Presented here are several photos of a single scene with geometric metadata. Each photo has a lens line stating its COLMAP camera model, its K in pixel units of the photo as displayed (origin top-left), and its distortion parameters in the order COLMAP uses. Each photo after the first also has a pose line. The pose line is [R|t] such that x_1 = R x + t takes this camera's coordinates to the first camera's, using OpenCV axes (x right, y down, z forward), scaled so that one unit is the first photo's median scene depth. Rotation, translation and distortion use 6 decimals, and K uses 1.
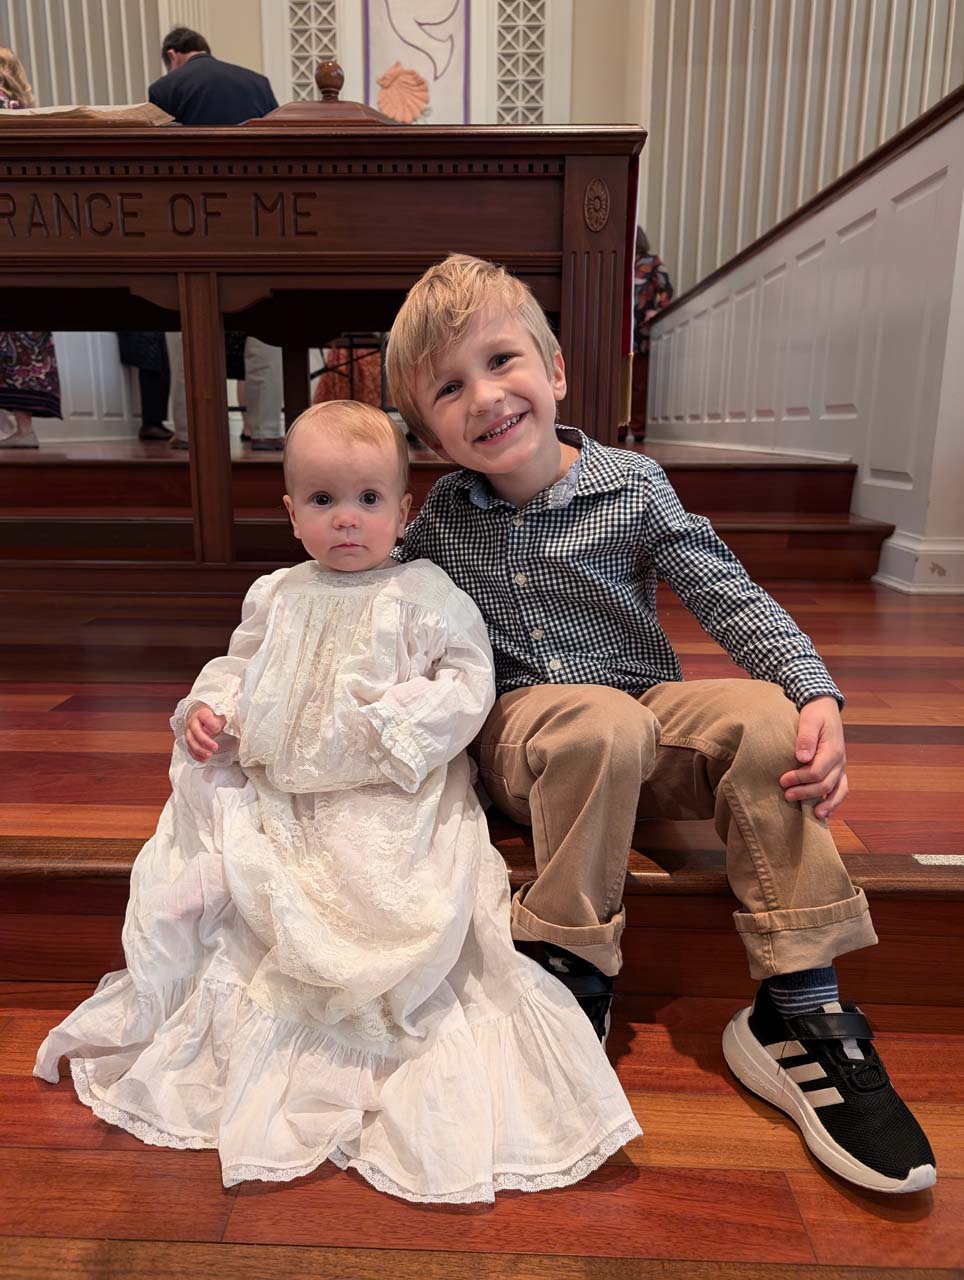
lens RADIAL K [[975.2, 0, 482.0], [0, 975.2, 640.0], [0, 0, 1]] dist [0.031917, 0.000992]
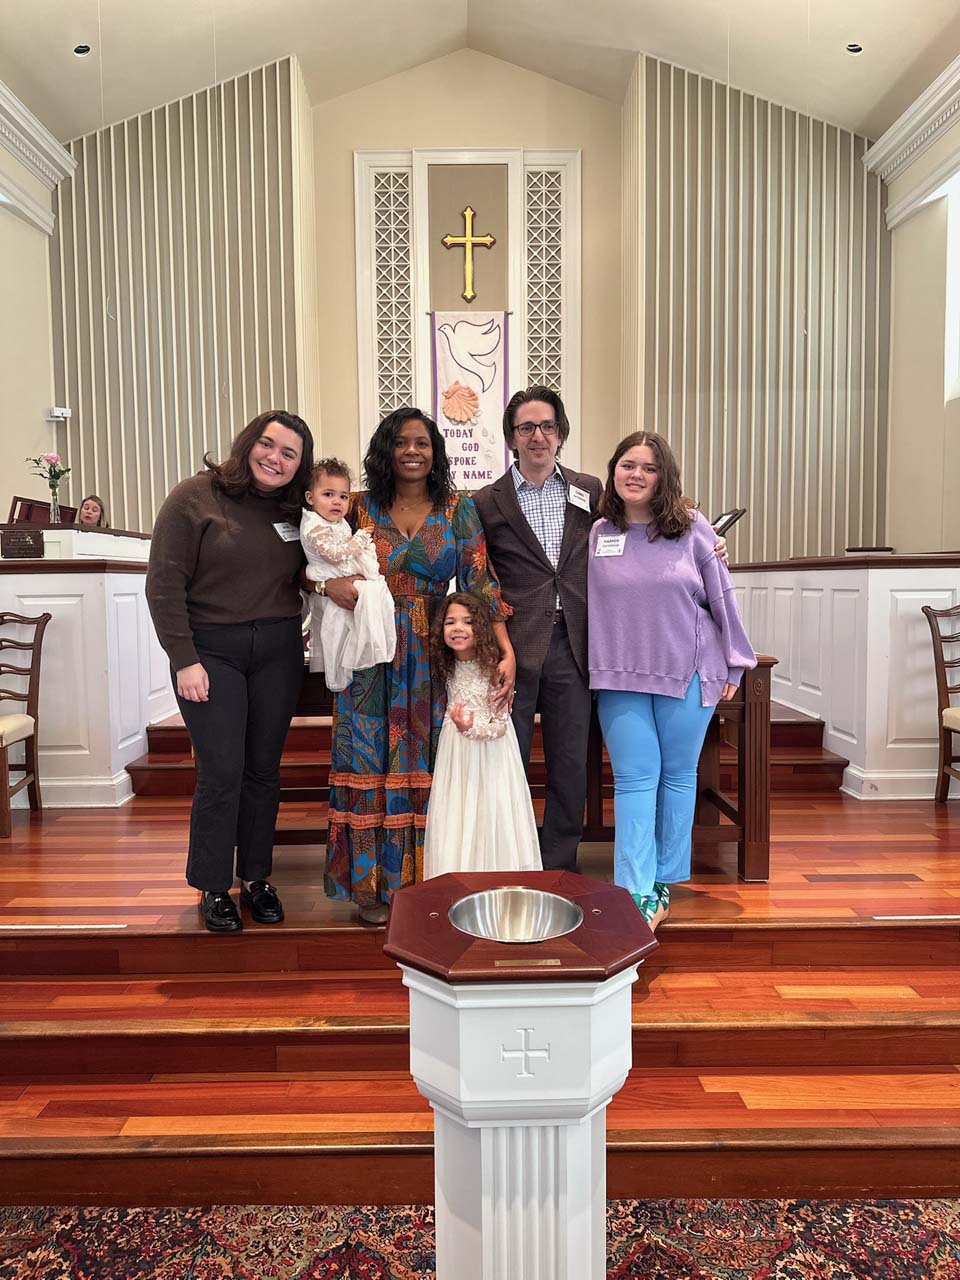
lens RADIAL K [[950.8, 0, 480.0], [0, 950.8, 640.0], [0, 0, 1]] dist [0.166779, -0.350440]
pose [[0.998750, -0.016651, 0.047138, -0.359662], [0.023355, 0.989089, -0.145456, -0.091773], [-0.044202, 0.146375, 0.988241, -0.813374]]
